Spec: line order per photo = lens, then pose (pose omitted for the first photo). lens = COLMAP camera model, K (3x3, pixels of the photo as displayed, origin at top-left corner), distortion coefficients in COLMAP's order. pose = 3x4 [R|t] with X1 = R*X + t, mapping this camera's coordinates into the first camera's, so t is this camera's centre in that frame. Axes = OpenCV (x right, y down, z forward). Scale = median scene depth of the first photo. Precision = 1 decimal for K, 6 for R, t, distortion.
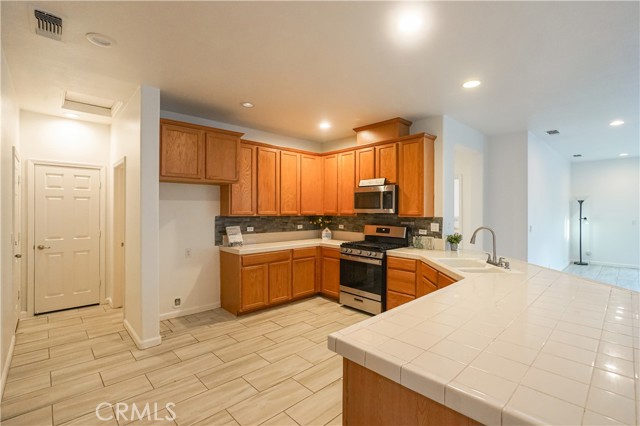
lens RADIAL K [[294.2, 0, 319.6], [0, 294.2, 210.8], [0, 0, 1]] dist [-0.000757, 0.001904]
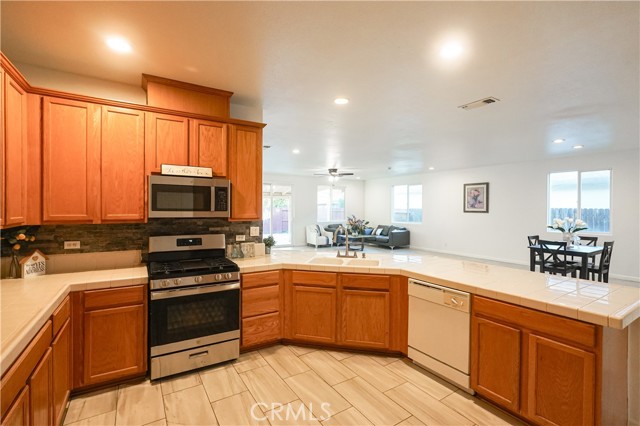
lens RADIAL K [[294.2, 0, 317.1], [0, 294.2, 212.0], [0, 0, 1]] dist [-0.000757, 0.001904]
pose [[0.209020, -0.013109, 0.977823, -0.416703], [-0.003427, 0.999894, 0.014137, -0.015209], [-0.977905, -0.006306, 0.208953, 0.585019]]
